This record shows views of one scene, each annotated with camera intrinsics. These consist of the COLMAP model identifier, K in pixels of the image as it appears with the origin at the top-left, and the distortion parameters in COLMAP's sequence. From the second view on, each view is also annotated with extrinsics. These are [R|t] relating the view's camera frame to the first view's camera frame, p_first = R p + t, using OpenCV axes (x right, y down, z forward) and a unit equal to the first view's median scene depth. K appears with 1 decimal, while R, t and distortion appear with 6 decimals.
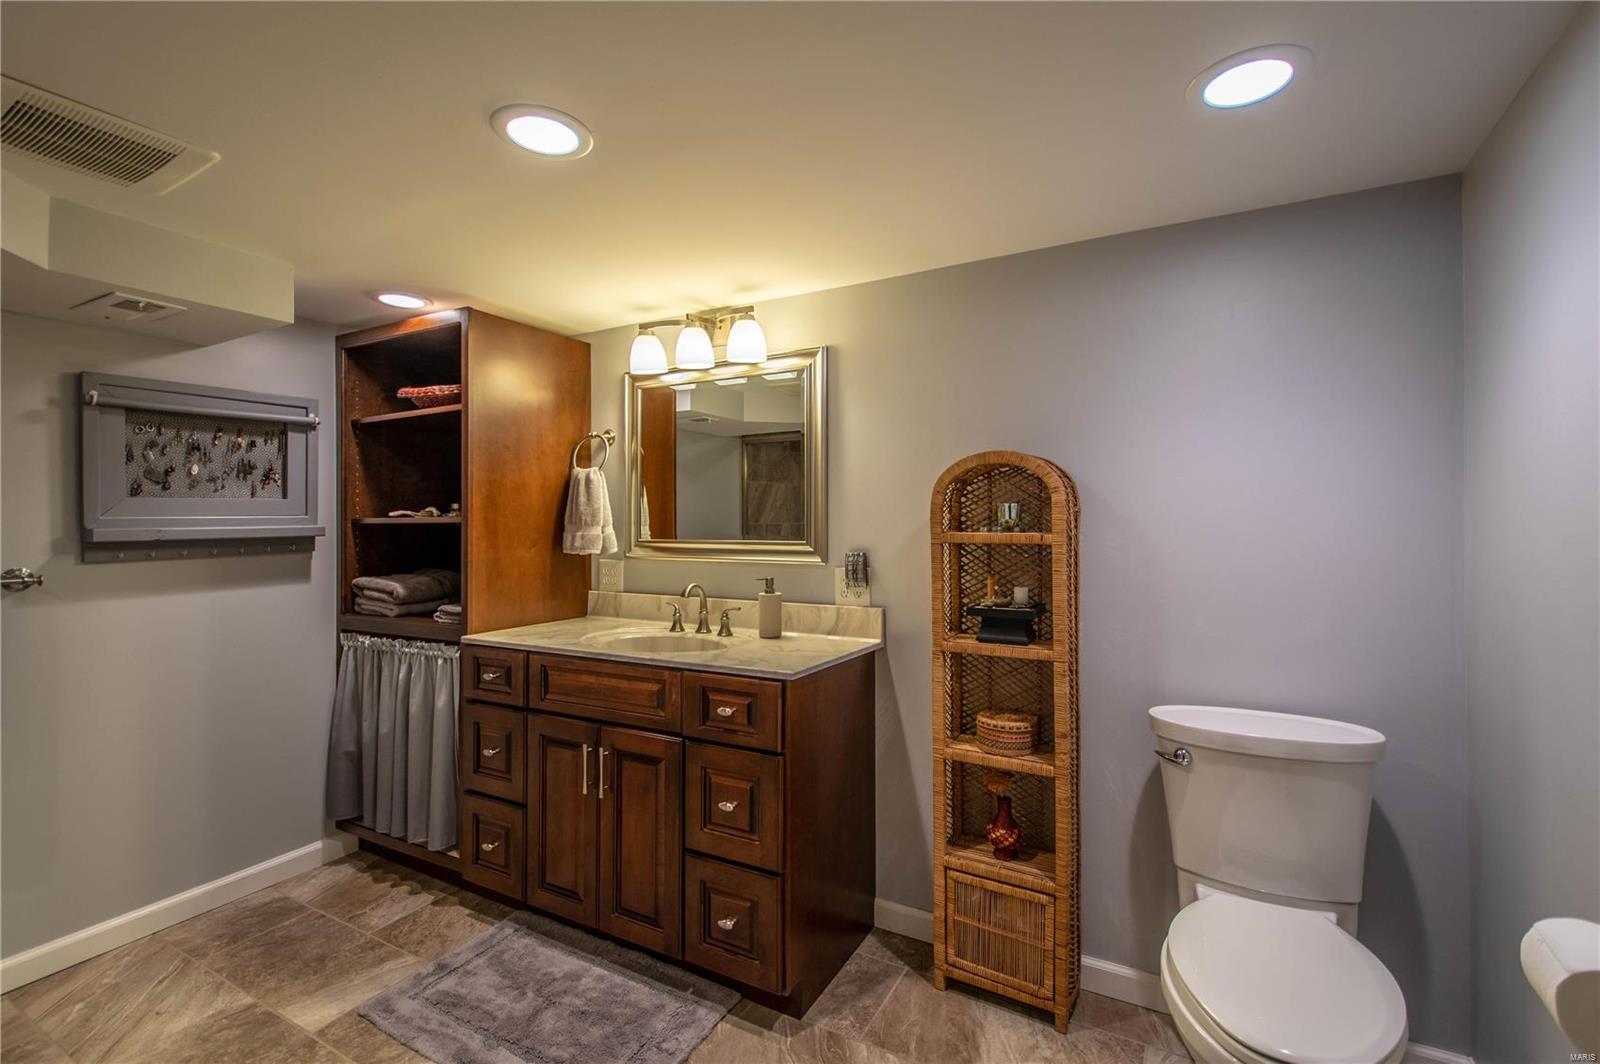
lens RADIAL K [[703.4, 0, 801.7], [0, 703.4, 523.6], [0, 0, 1]] dist [0.016937, -0.005387]
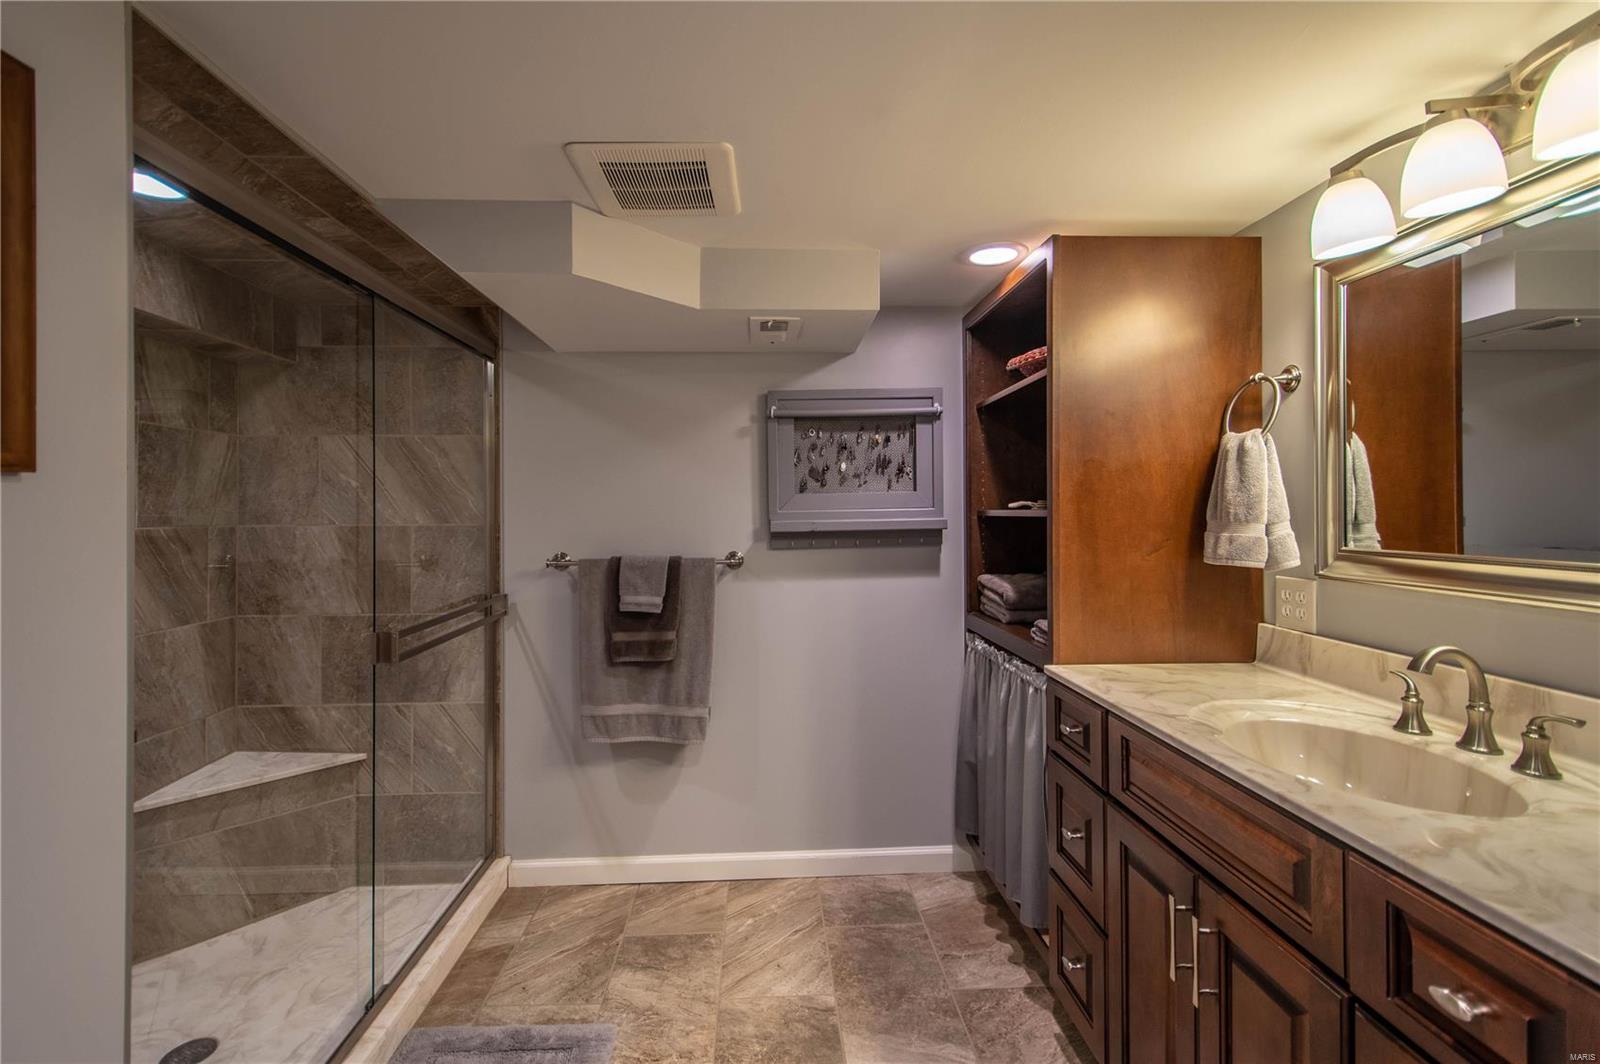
lens RADIAL K [[703.4, 0, 794.9], [0, 703.4, 506.9], [0, 0, 1]] dist [0.016937, -0.005387]
pose [[0.523948, -0.003879, -0.851741, 0.029820], [0.003540, 0.999991, -0.002376, -0.011529], [0.851743, -0.001770, 0.523957, 0.344923]]
